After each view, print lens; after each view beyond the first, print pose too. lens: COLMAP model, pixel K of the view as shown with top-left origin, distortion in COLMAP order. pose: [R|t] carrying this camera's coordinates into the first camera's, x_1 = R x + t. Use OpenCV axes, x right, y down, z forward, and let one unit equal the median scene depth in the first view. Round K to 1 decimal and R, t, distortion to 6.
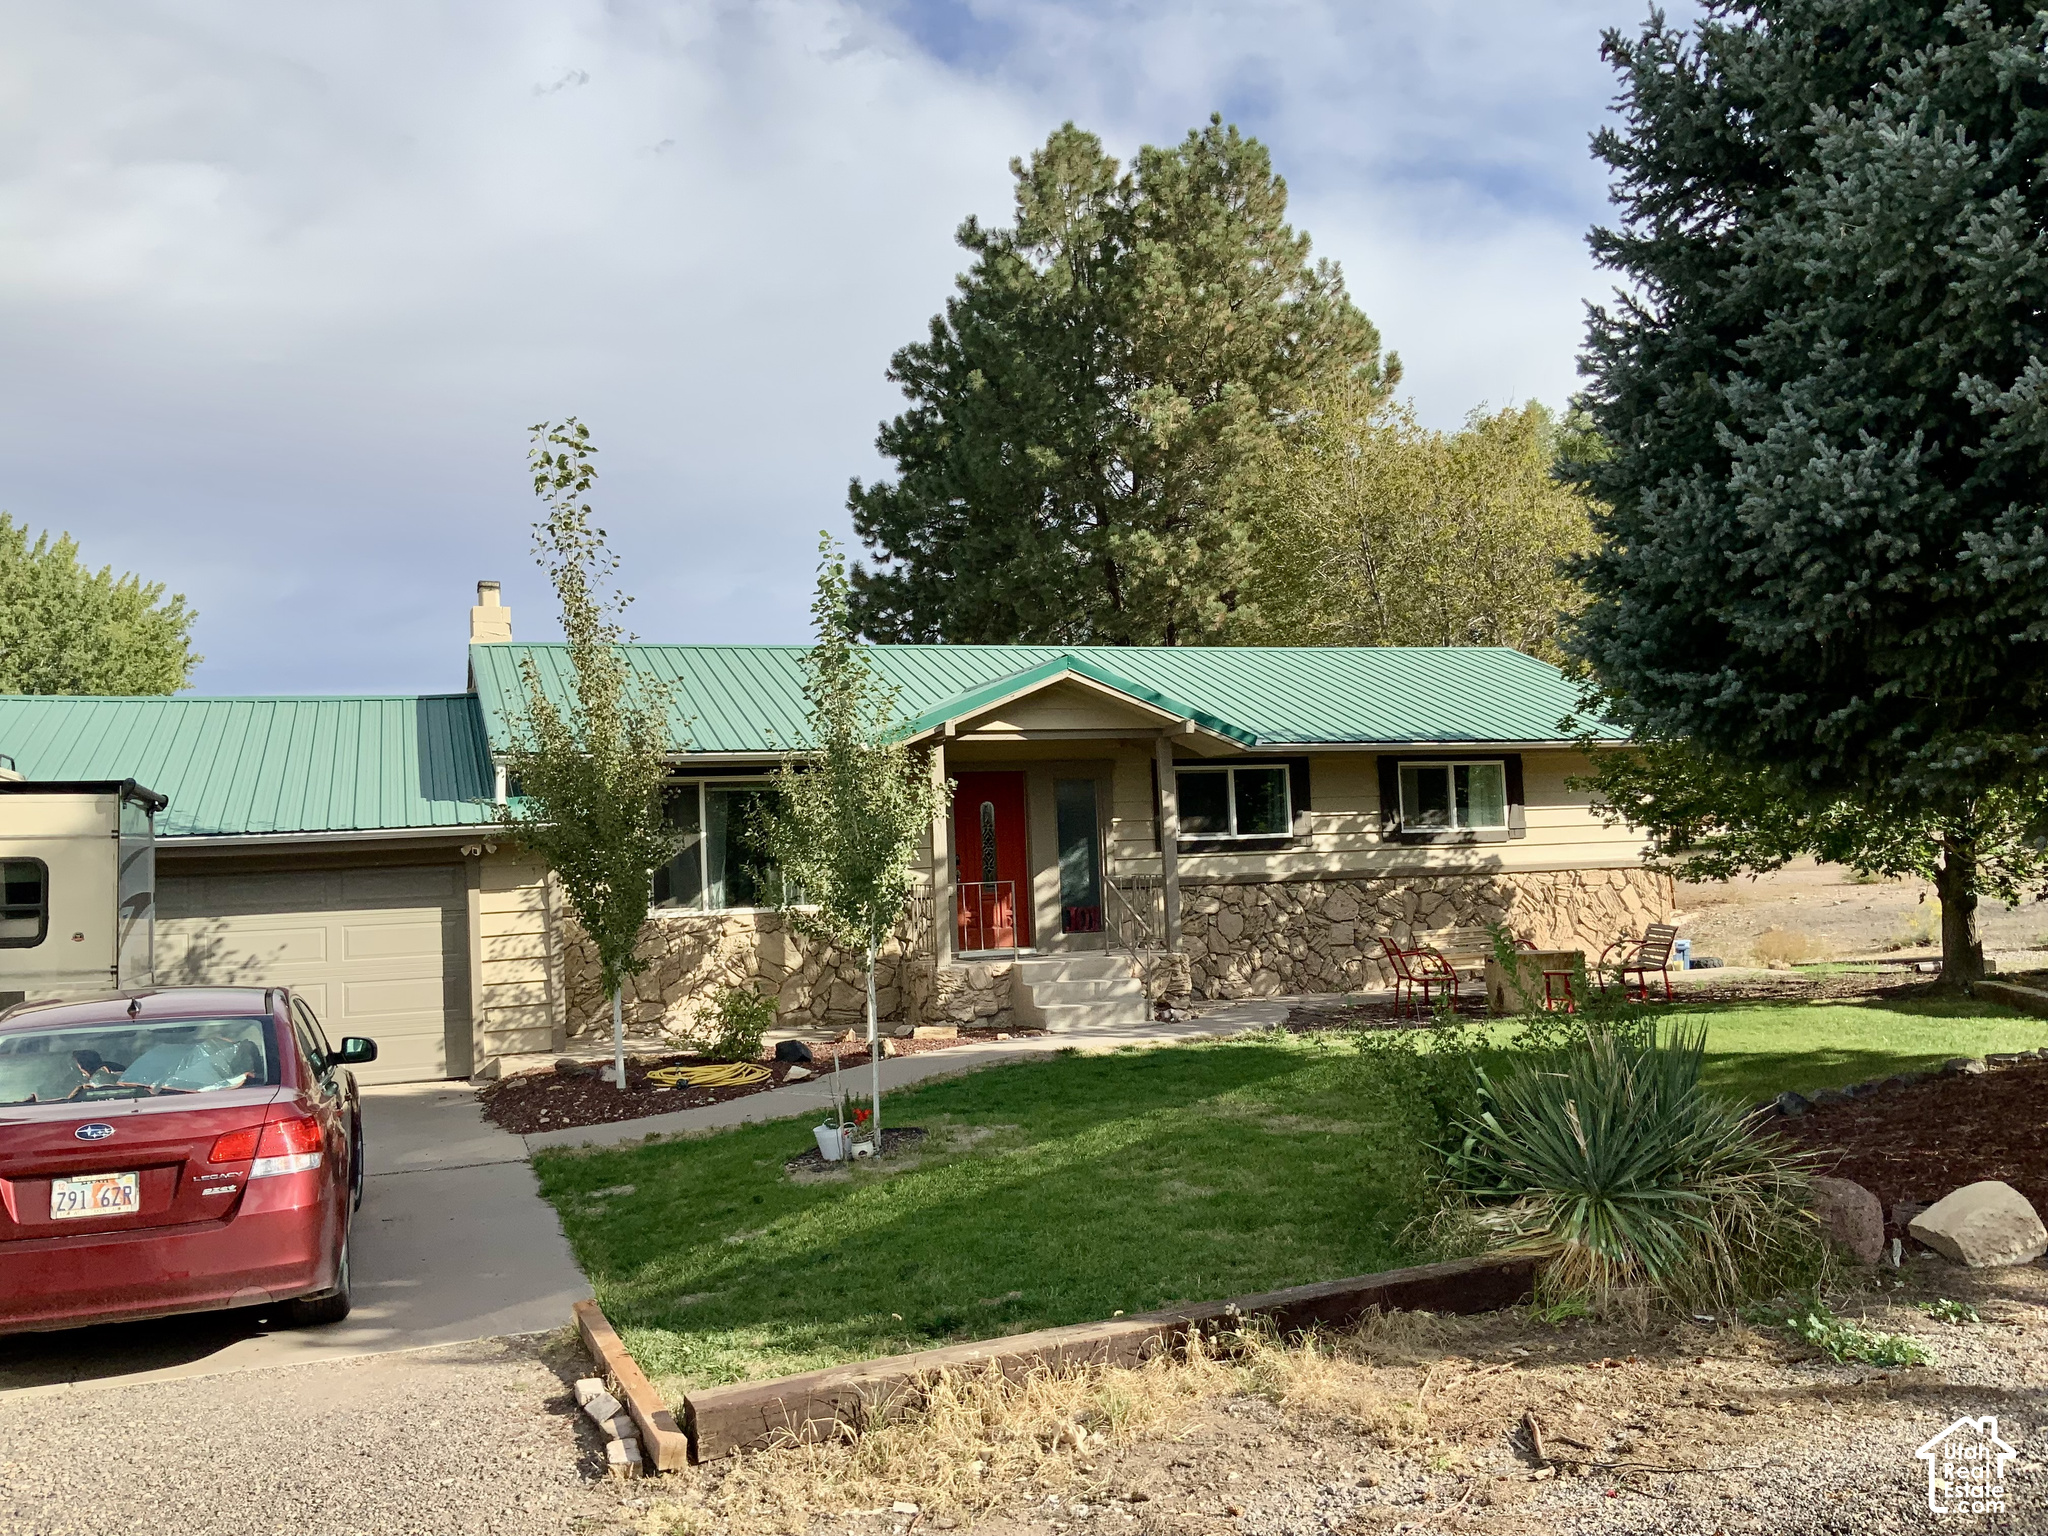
lens RADIAL K [[1709.3, 0, 1017.4], [0, 1709.3, 766.4], [0, 0, 1]] dist [0.122193, -0.244310]
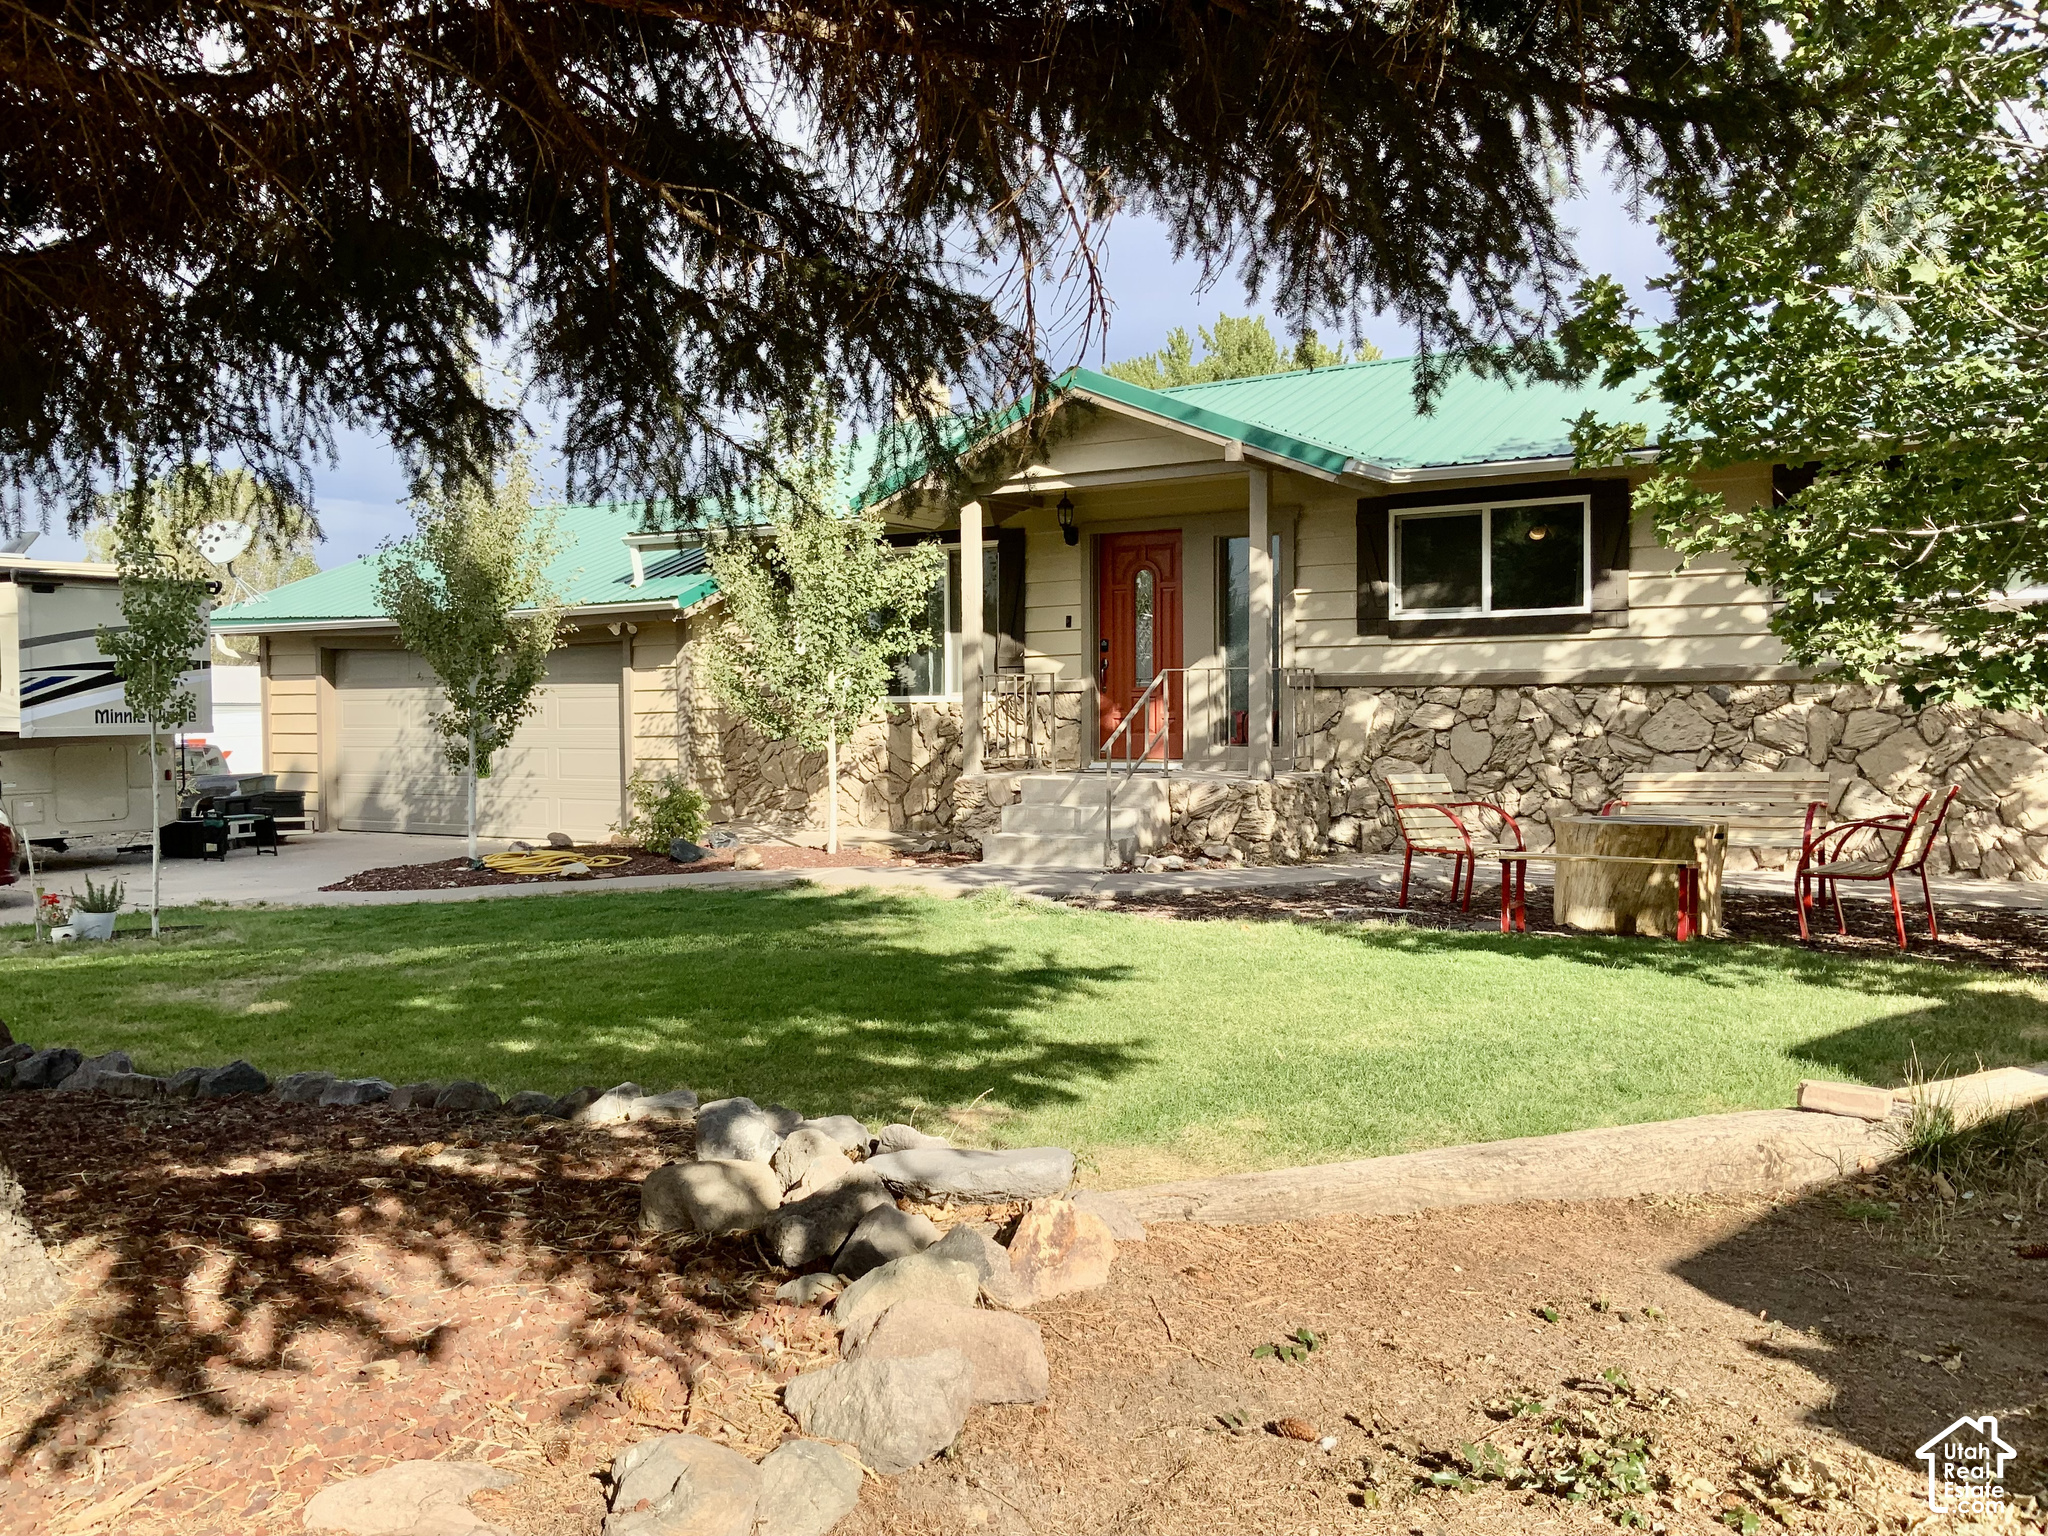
lens RADIAL K [[1709.3, 0, 1017.4], [0, 1709.3, 766.4], [0, 0, 1]] dist [0.122193, -0.244310]
pose [[0.610011, 0.065766, -0.789659, 0.536693], [0.034920, 0.993350, 0.109707, 0.020839], [0.791623, -0.094497, 0.603658, 0.460062]]
